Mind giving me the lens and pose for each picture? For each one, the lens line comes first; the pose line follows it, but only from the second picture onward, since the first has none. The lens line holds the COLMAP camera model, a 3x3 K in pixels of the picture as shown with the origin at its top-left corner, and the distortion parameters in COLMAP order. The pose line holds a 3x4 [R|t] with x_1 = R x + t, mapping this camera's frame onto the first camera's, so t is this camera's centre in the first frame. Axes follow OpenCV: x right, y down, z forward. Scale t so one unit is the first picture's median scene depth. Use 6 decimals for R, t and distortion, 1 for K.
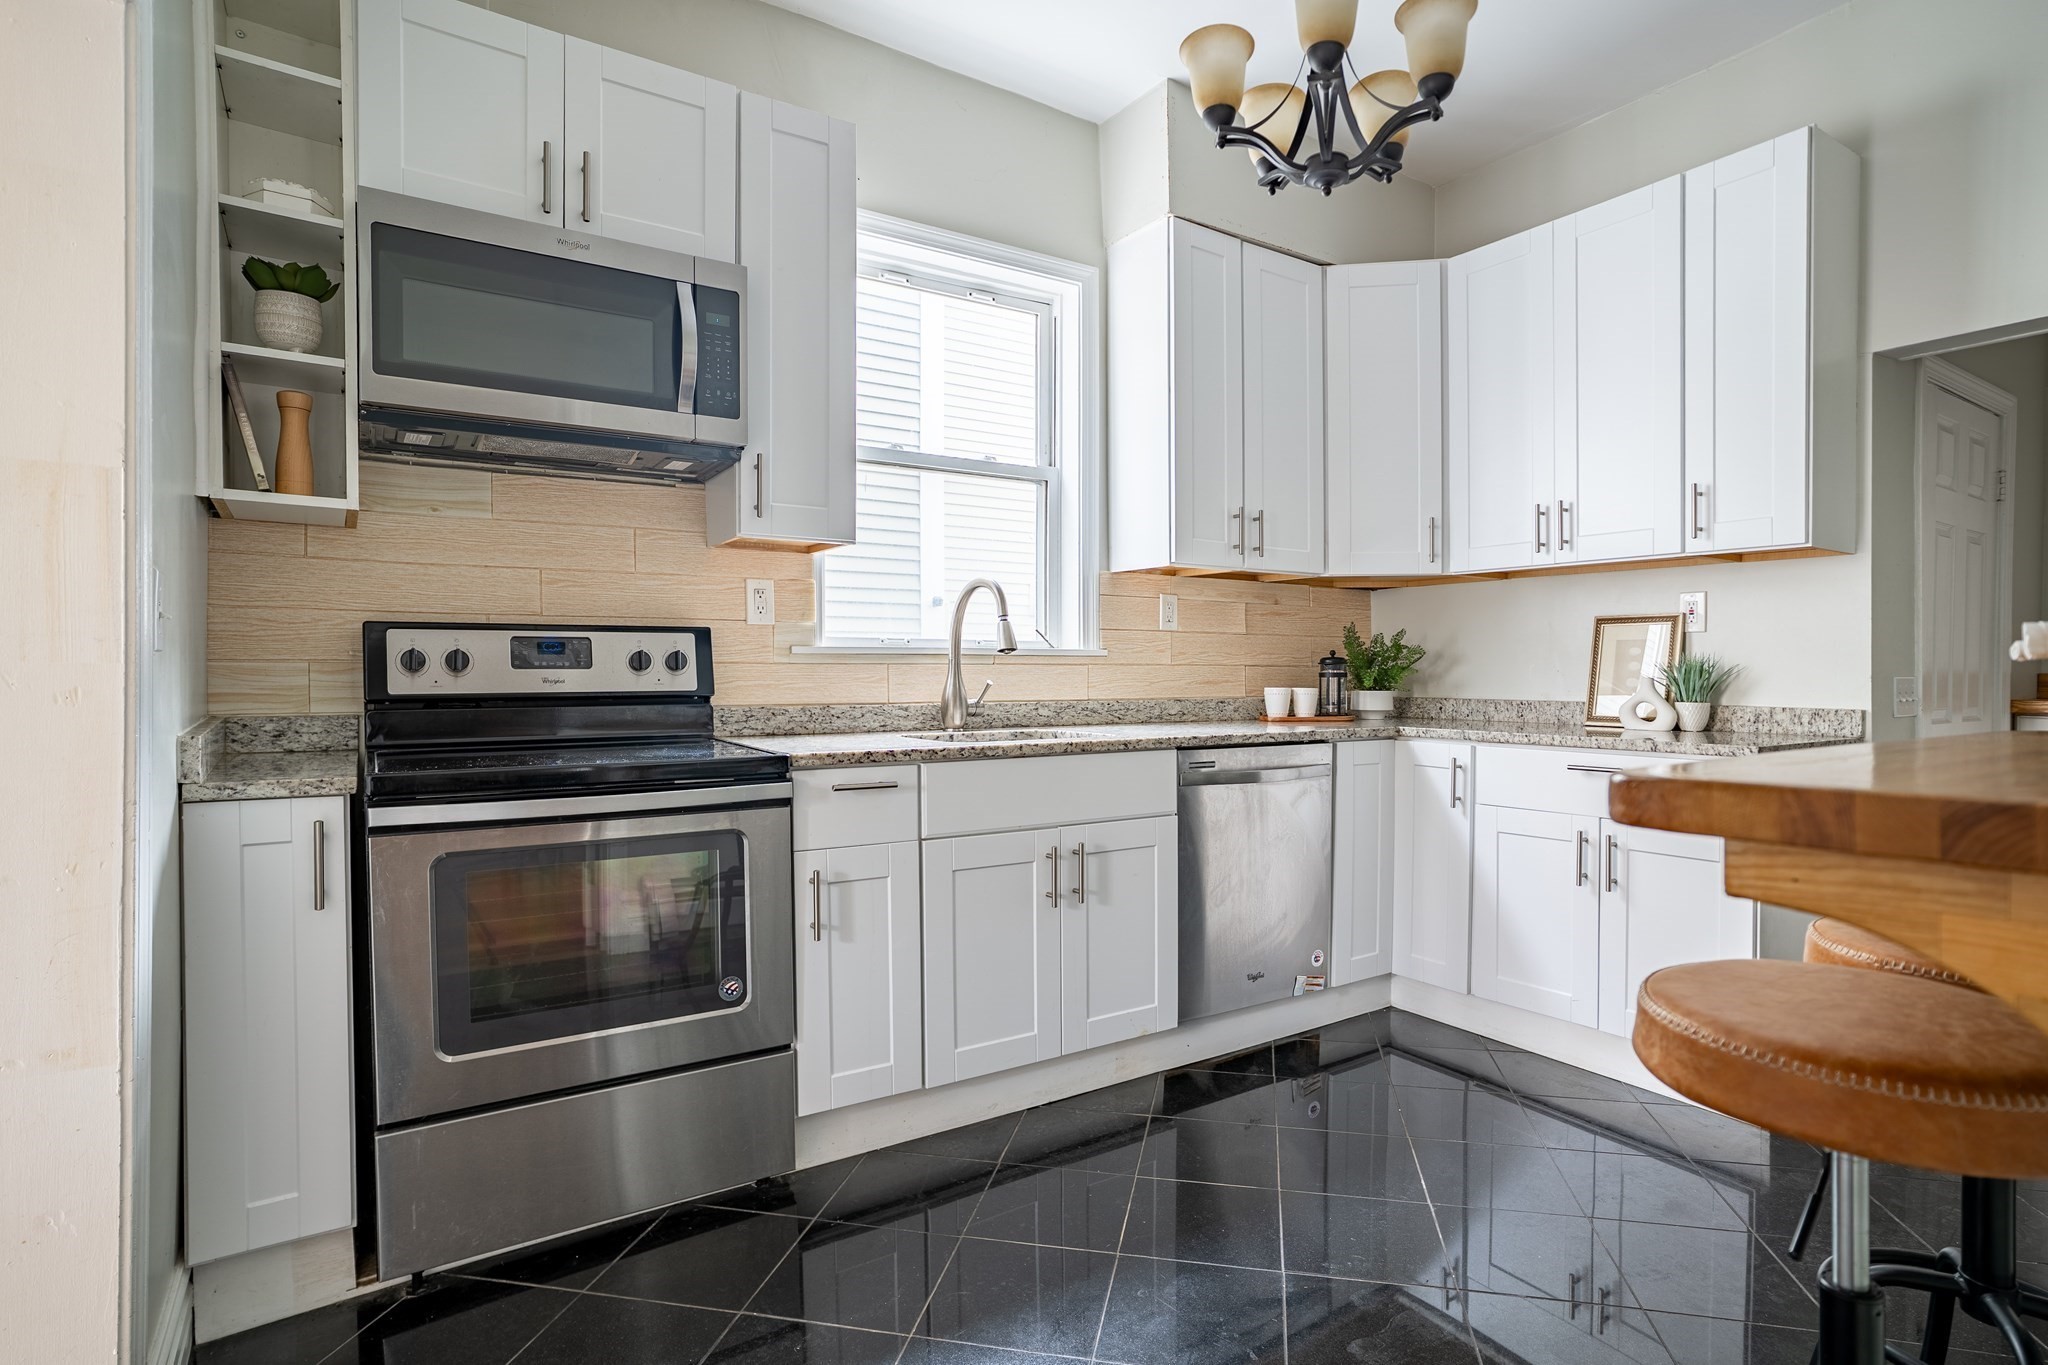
lens RADIAL K [[1084.4, 0, 1024.0], [0, 1084.4, 682.5], [0, 0, 1]] dist [-0.065621, 0.039514]
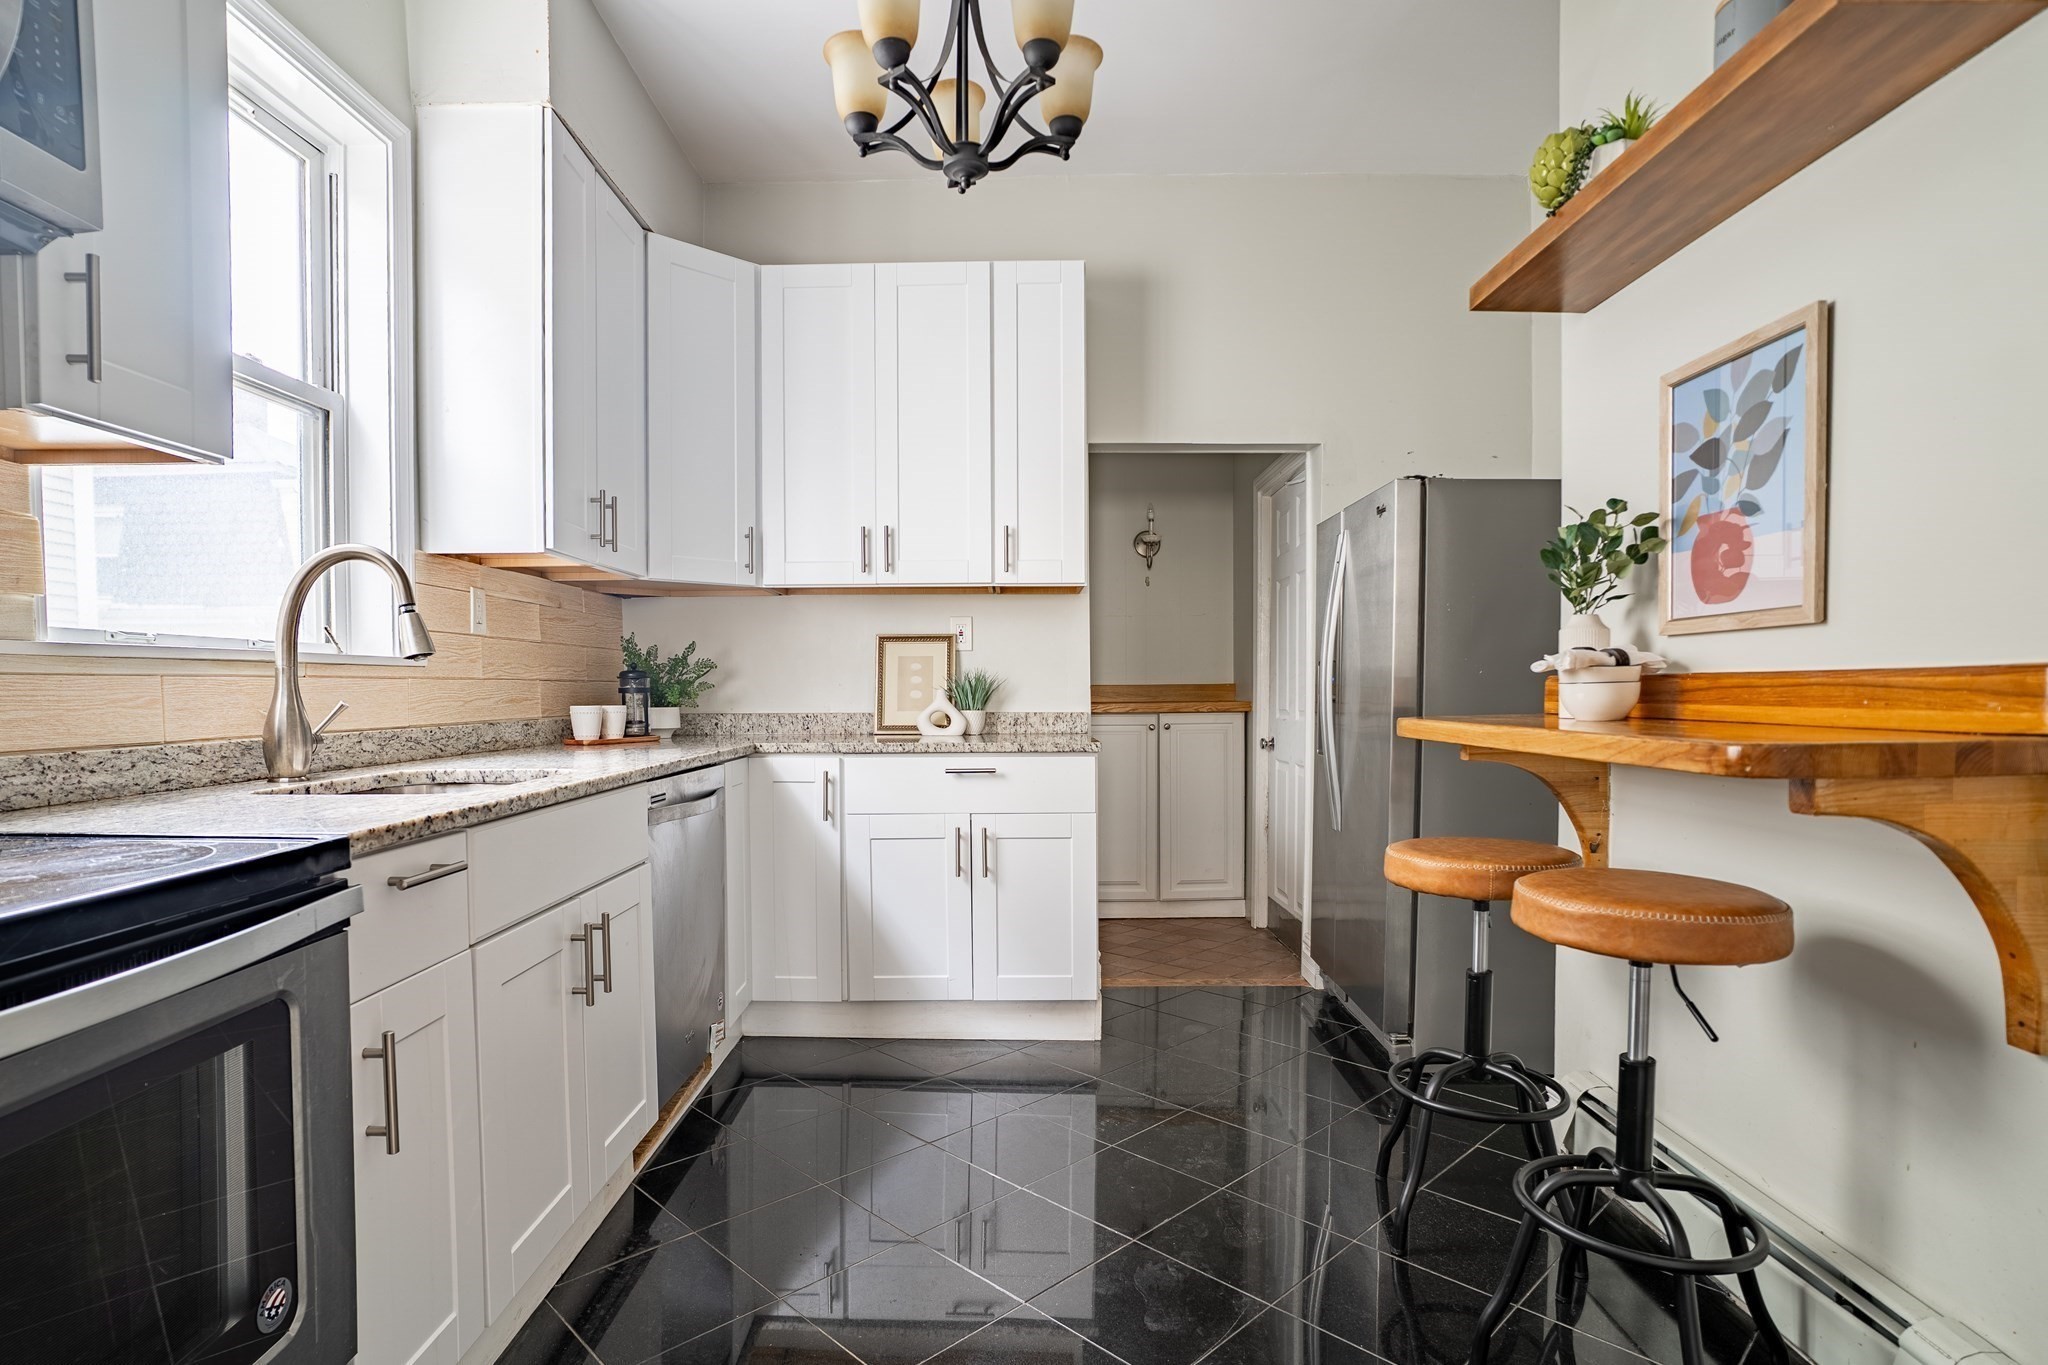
lens RADIAL K [[1093.8, 0, 1024.2], [0, 1093.8, 695.6], [0, 0, 1]] dist [-0.056932, 0.043136]
pose [[0.542289, -0.011019, 0.840120, -0.351822], [0.015562, 0.999874, 0.003069, -0.000470], [-0.840048, 0.011410, 0.542392, 0.294387]]
